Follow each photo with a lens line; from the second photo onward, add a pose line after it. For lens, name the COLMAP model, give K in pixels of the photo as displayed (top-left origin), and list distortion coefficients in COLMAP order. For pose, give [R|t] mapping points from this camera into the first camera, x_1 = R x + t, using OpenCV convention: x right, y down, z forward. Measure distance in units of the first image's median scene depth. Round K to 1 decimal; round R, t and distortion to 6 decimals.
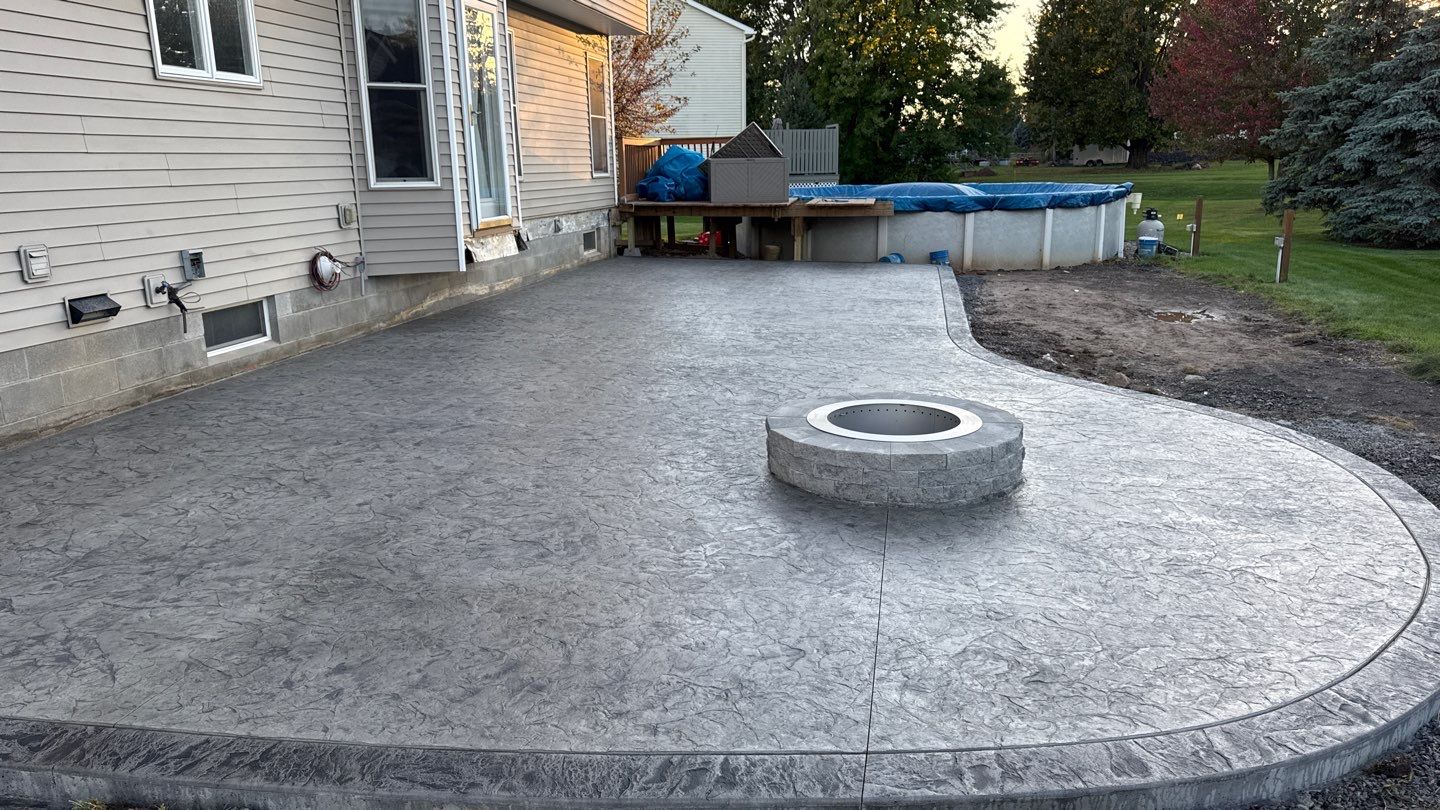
lens RADIAL K [[1005.8, 0, 720.0], [0, 1005.8, 405.0], [0, 0, 1]] dist [0.070695, -0.106267]
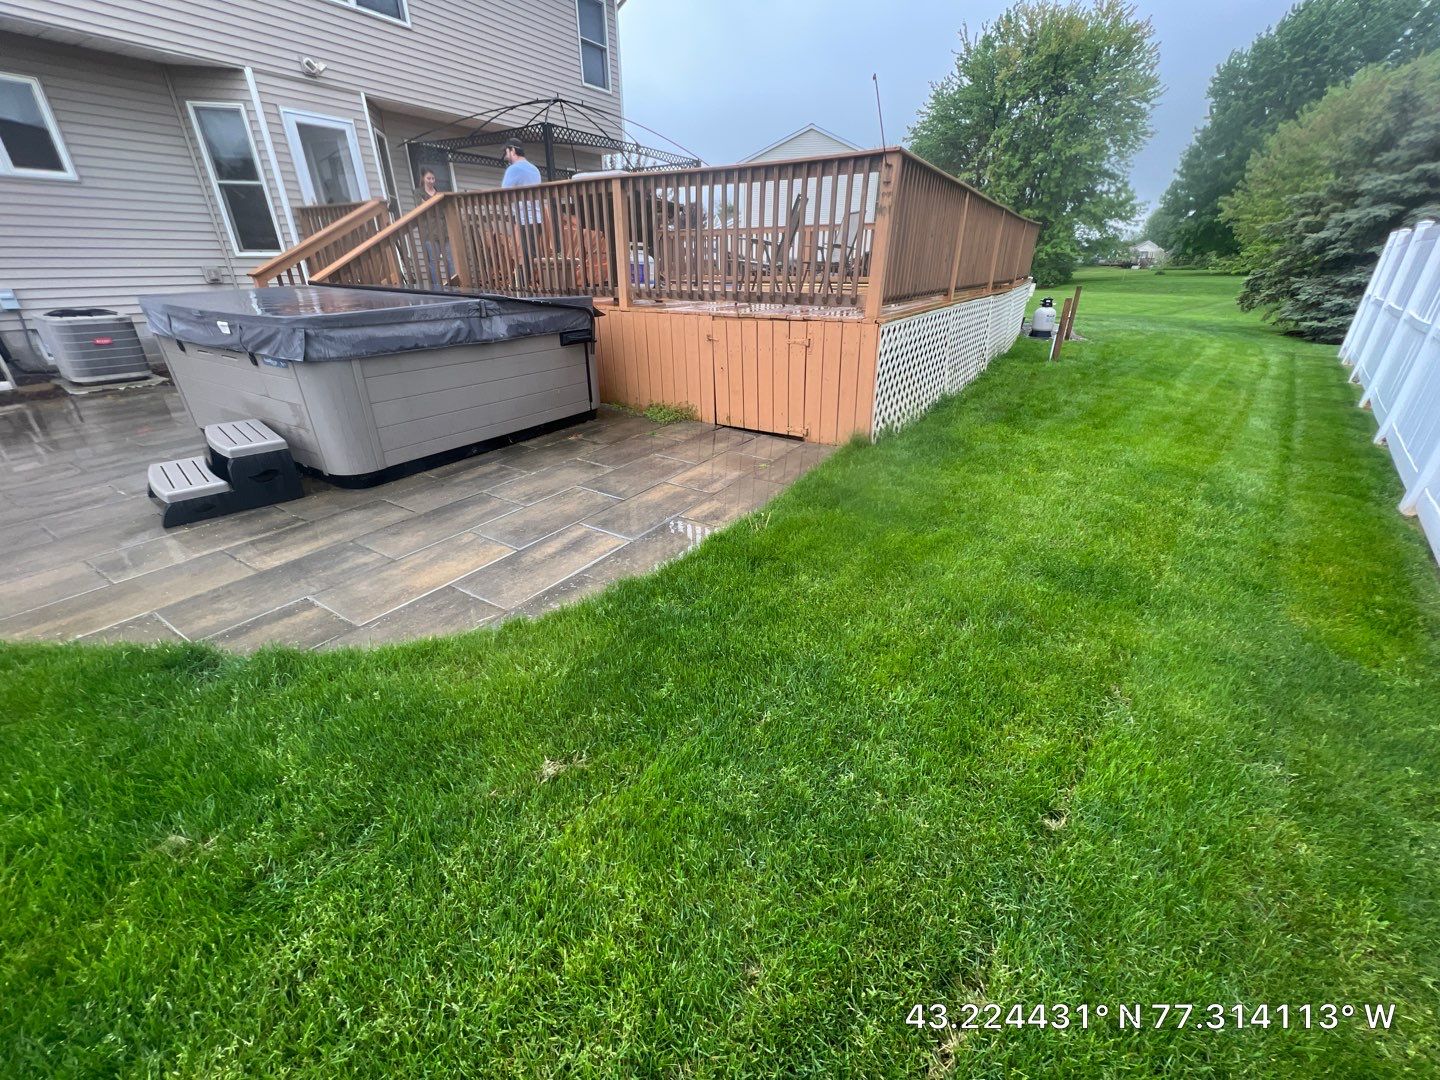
lens RADIAL K [[574.9, 0, 723.0], [0, 574.9, 533.7], [0, 0, 1]] dist [-0.000486, -0.000257]
pose [[0.932737, 0.163317, -0.321450, 0.674306], [-0.094770, 0.971234, 0.218457, -0.062657], [0.347881, -0.173299, 0.921383, 0.365607]]
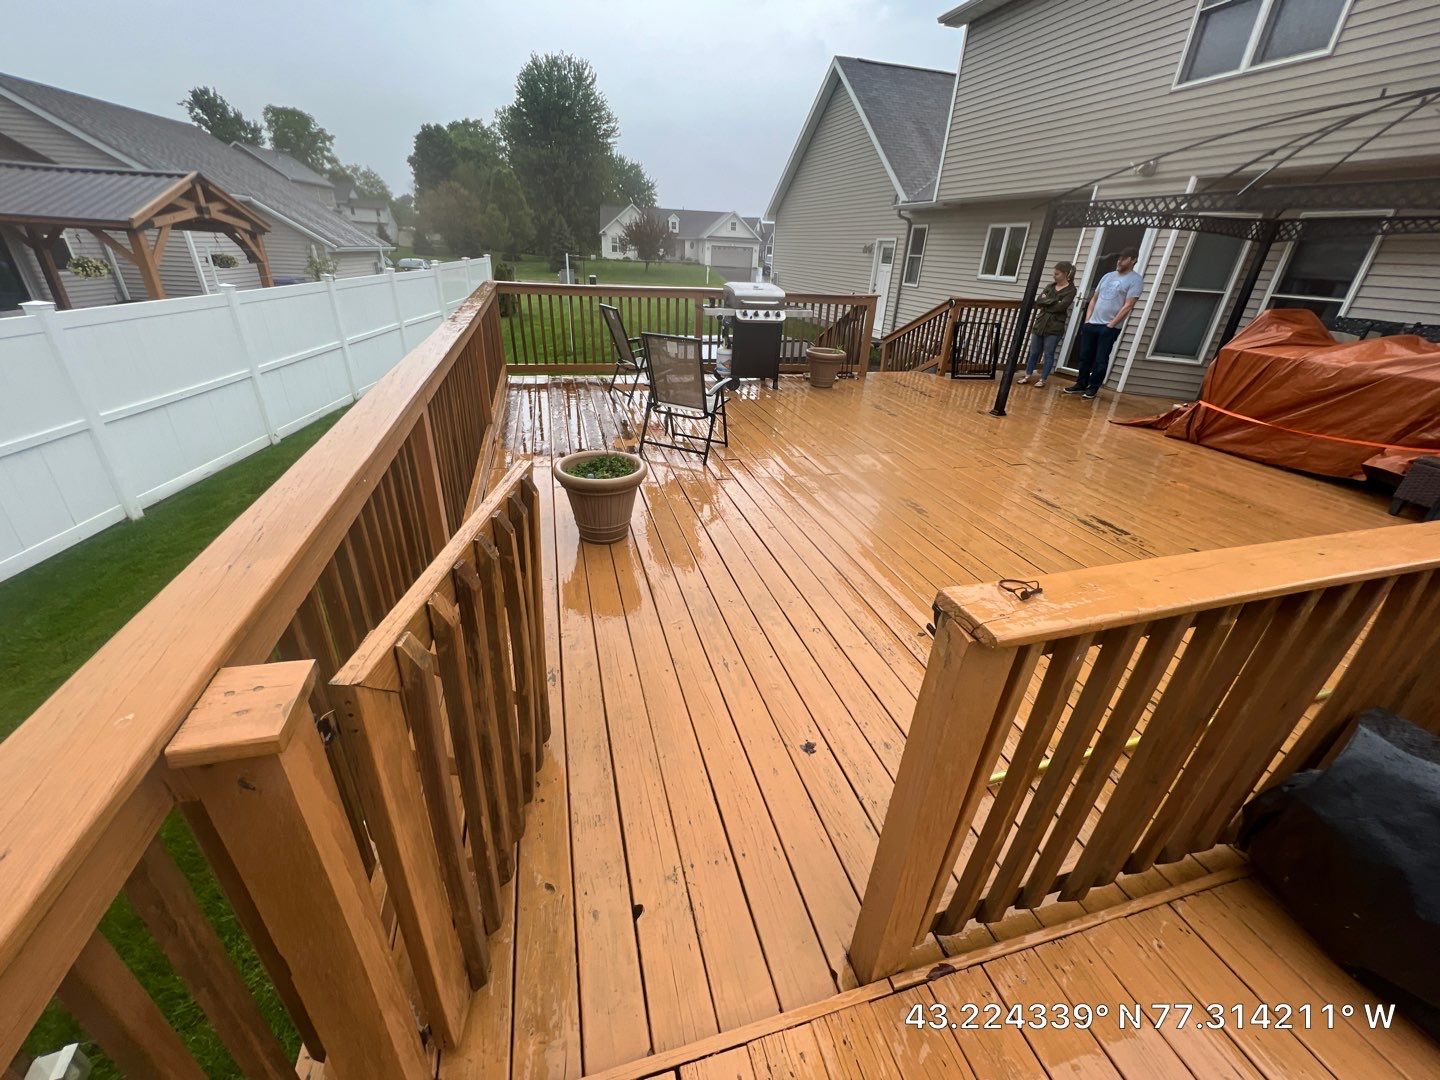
lens RADIAL K [[574.9, 0, 723.0], [0, 574.9, 533.7], [0, 0, 1]] dist [-0.000486, -0.000257]
pose [[-0.893073, 0.169557, -0.416738, 0.697793], [-0.143663, 0.770304, 0.621283, -0.492316], [0.426358, 0.614721, -0.663579, 1.624063]]
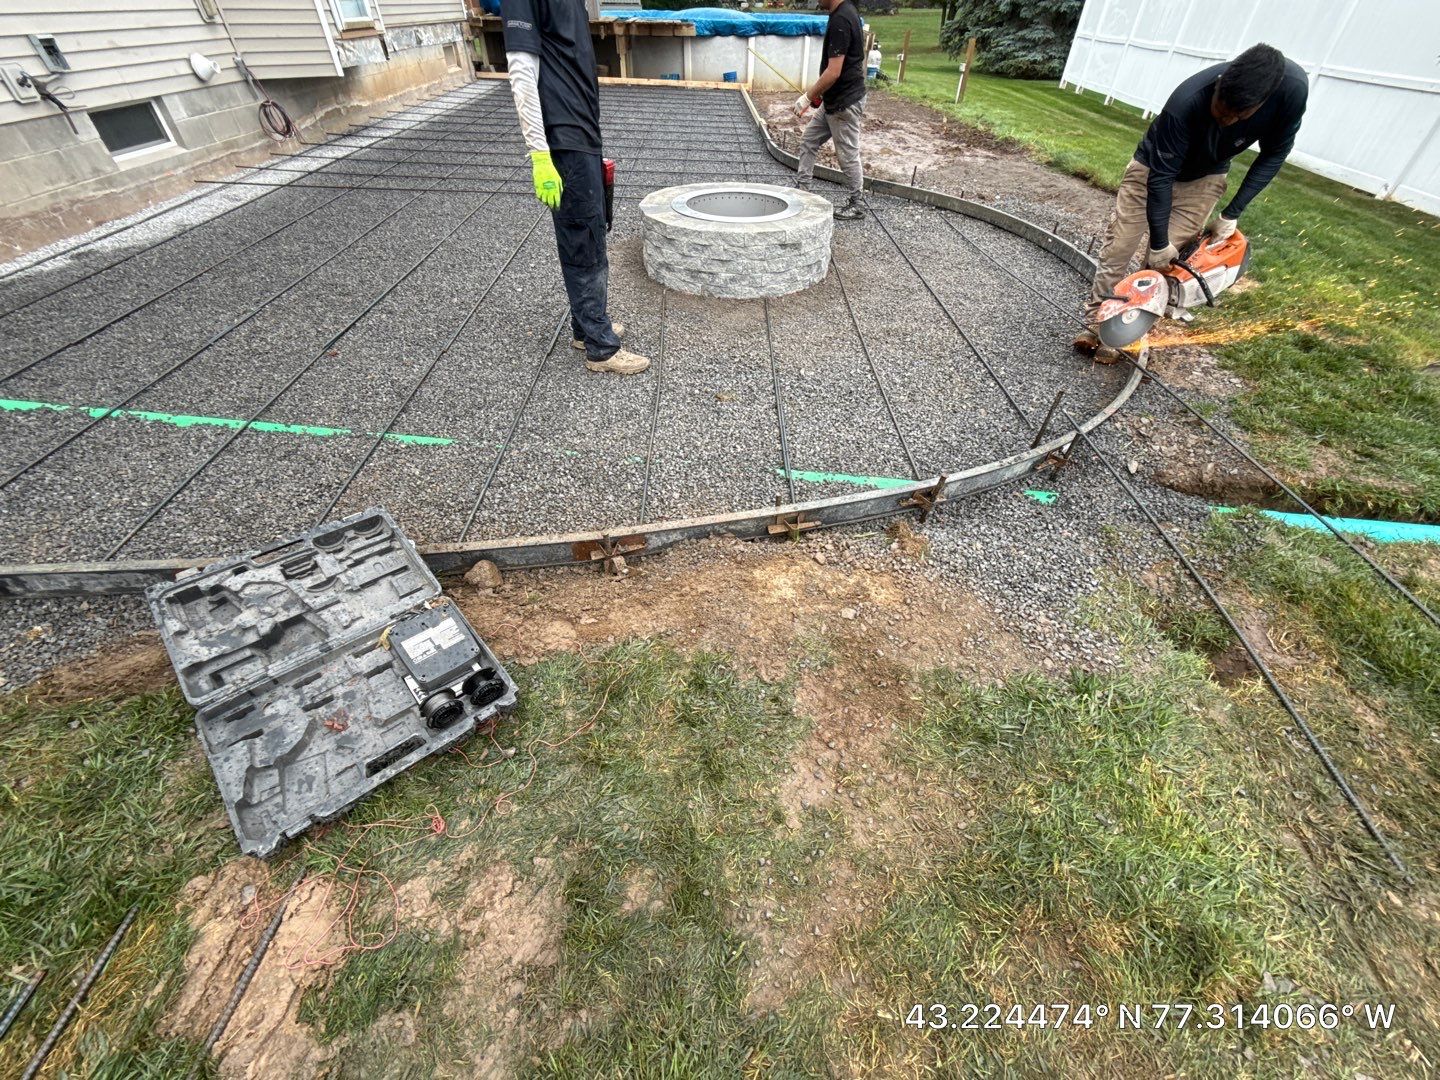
lens RADIAL K [[587.7, 0, 720.0], [0, 587.7, 540.0], [0, 0, 1]] dist [-0.004377, -0.000329]
pose [[0.975459, -0.126900, 0.179933, -0.023261], [0.023110, 0.871701, 0.489494, 0.012212], [-0.218964, -0.473323, 0.853241, 0.094939]]
